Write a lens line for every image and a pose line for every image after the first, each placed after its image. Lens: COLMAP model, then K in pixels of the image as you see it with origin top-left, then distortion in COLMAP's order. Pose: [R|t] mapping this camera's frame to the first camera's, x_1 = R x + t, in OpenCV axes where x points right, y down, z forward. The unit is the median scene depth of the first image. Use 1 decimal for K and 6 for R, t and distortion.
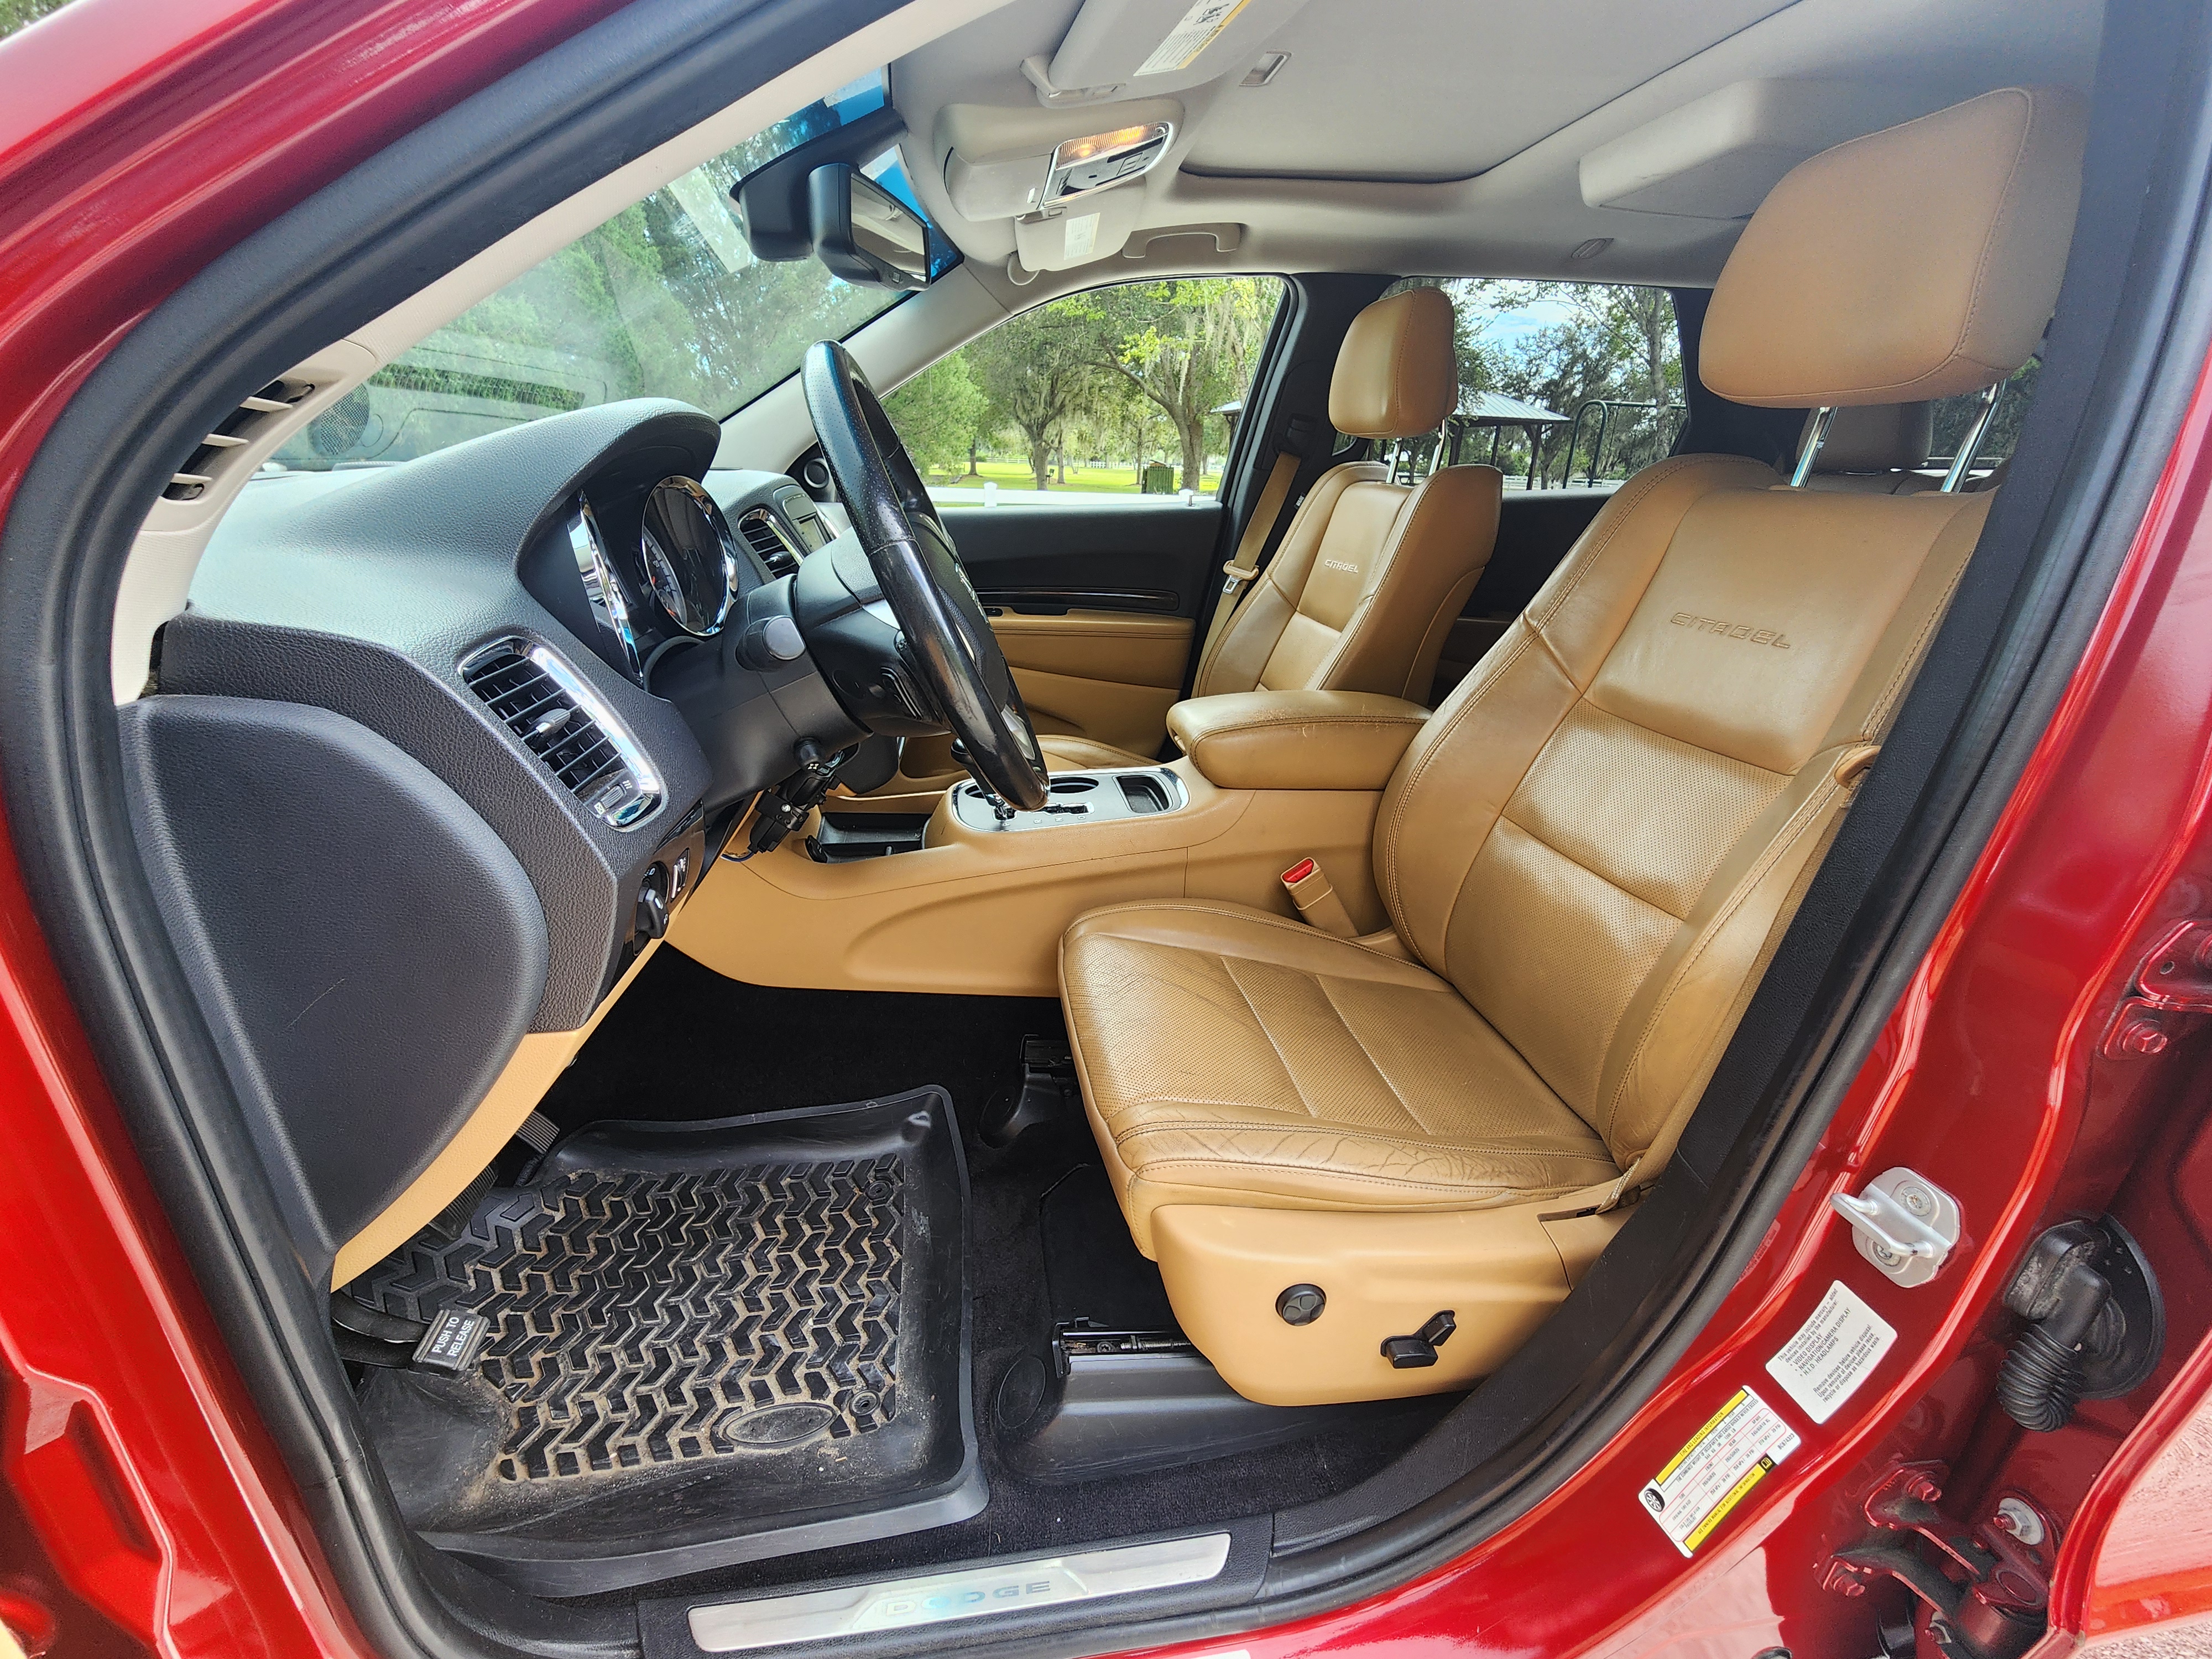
lens RADIAL K [[908.5, 0, 1103.3], [0, 908.5, 839.3], [0, 0, 1]] dist [0.002838, 0.000326]
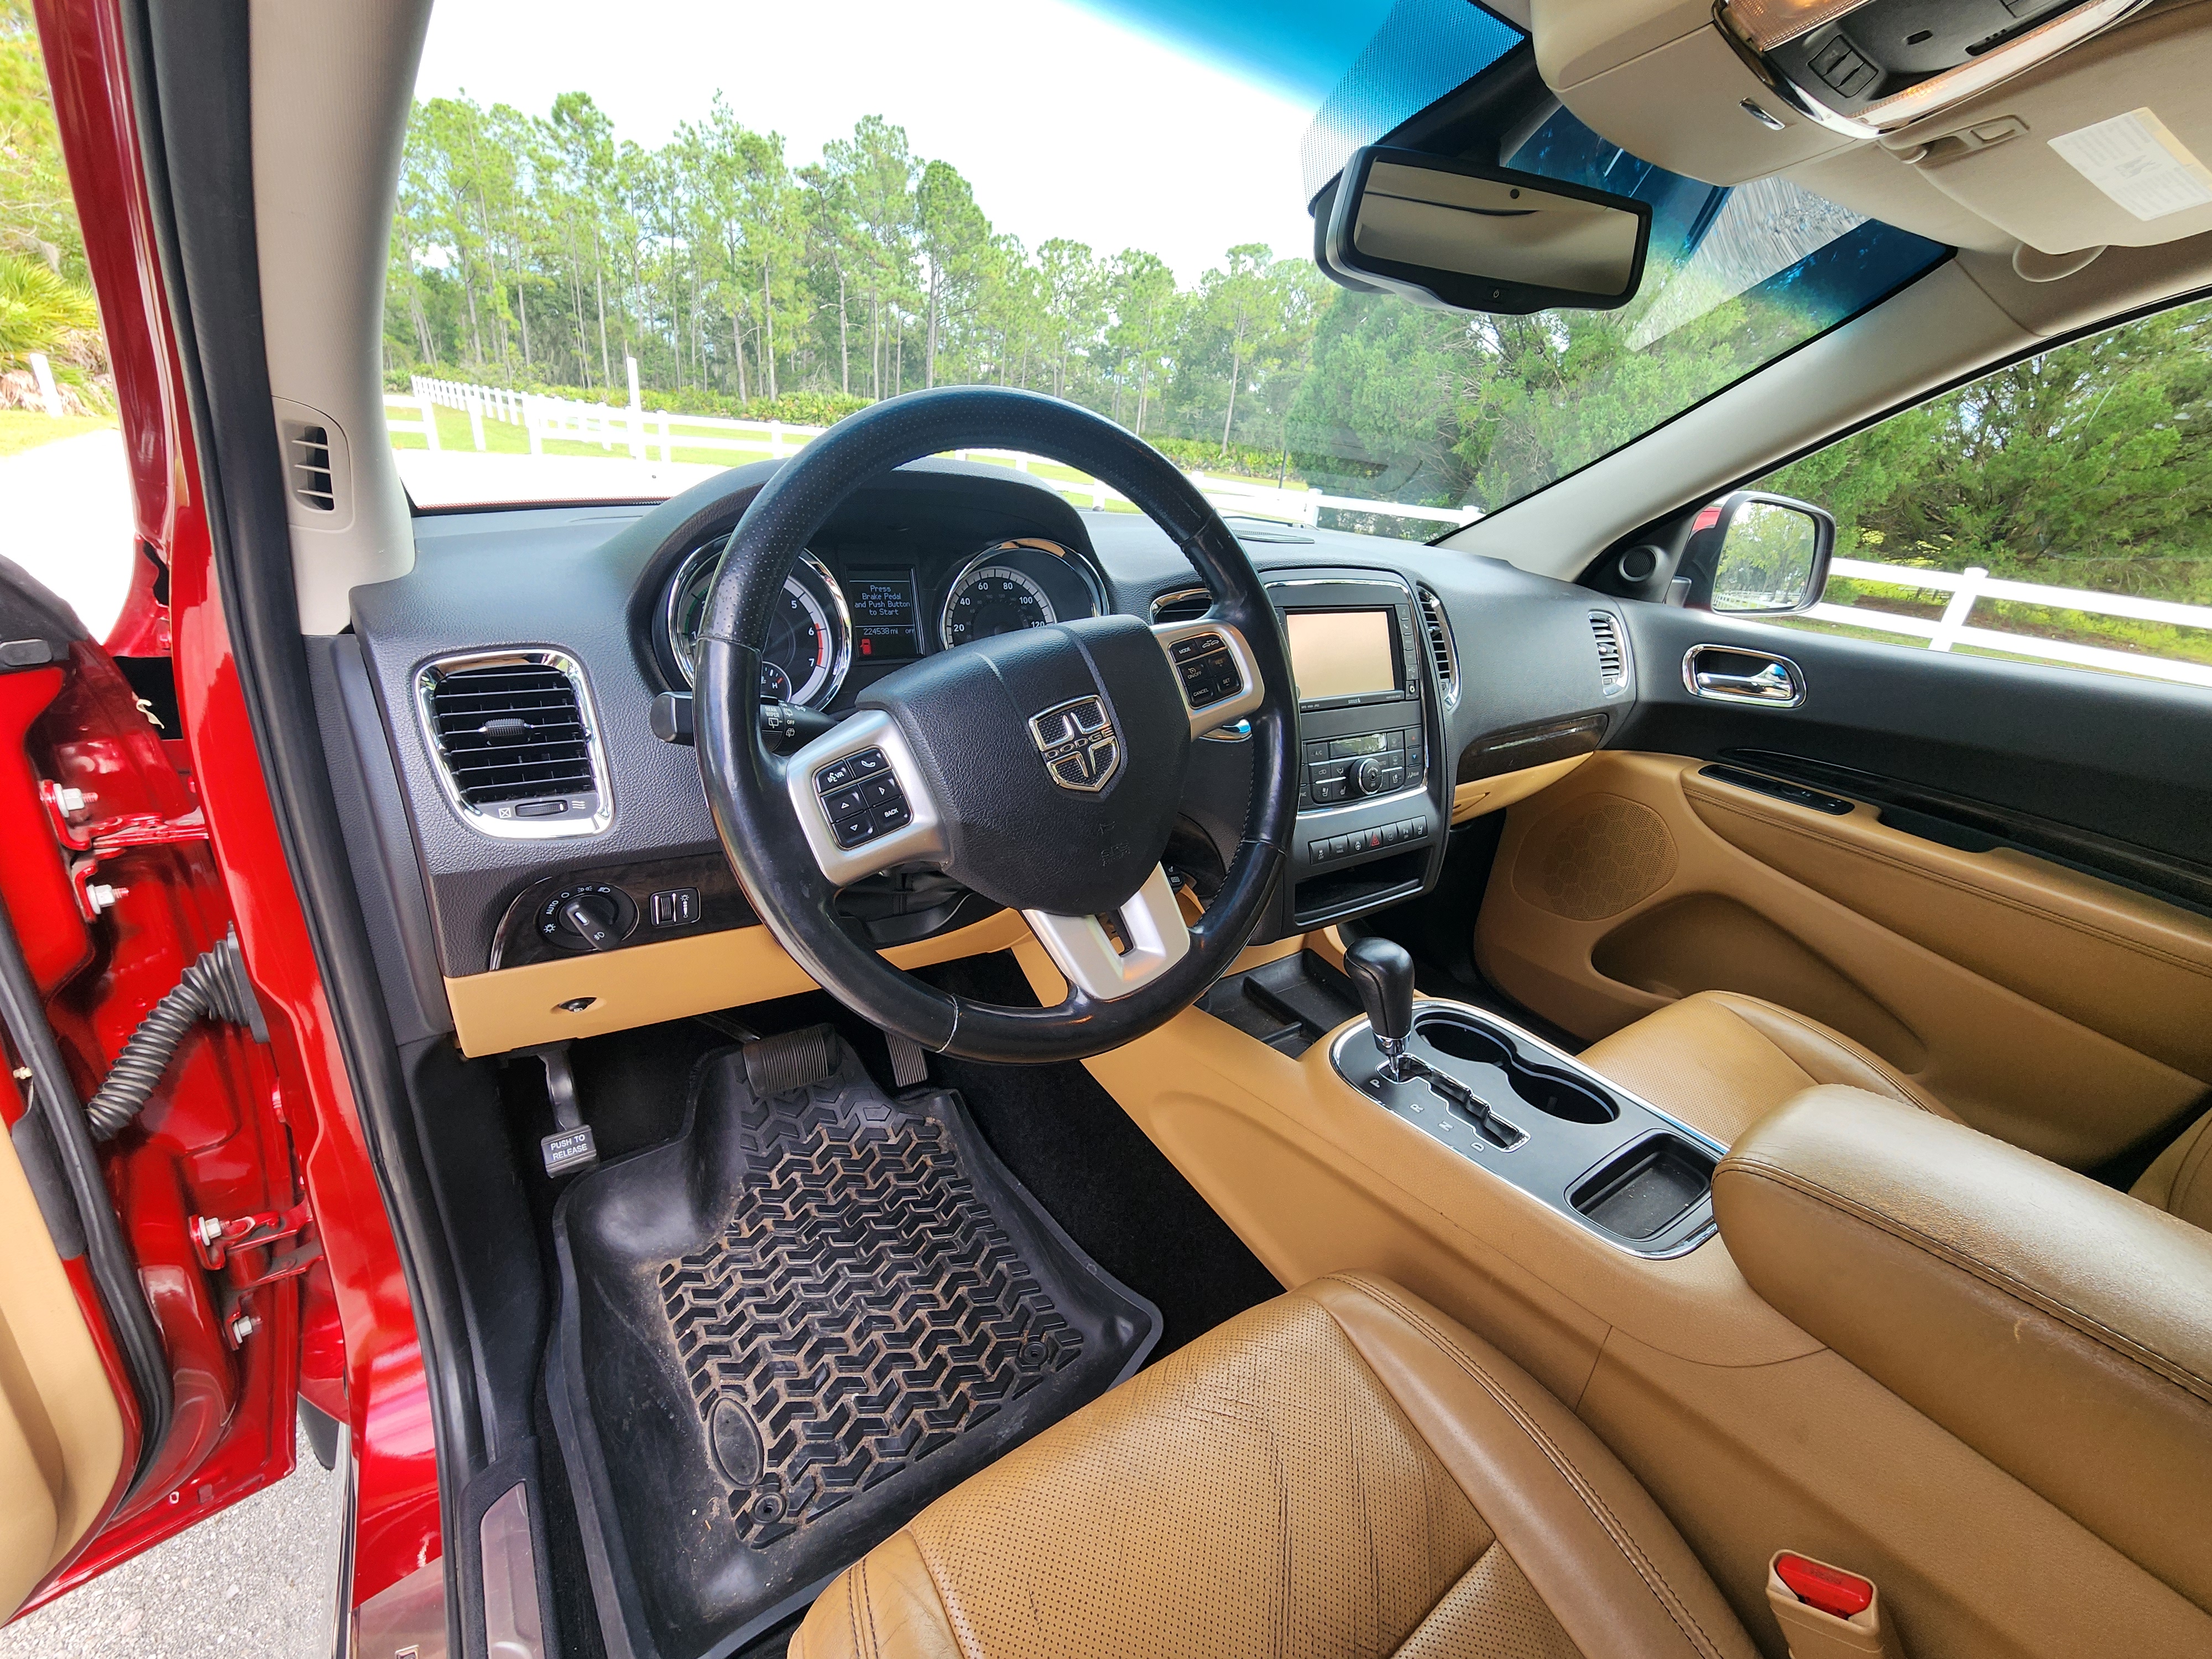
lens RADIAL K [[908.5, 0, 1112.8], [0, 908.5, 835.9], [0, 0, 1]] dist [0.002838, 0.000326]
pose [[0.439519, 0.357436, -0.824053, 0.370366], [-0.409001, 0.896429, 0.170684, -0.268893], [0.799713, 0.262020, 0.540189, 0.533548]]
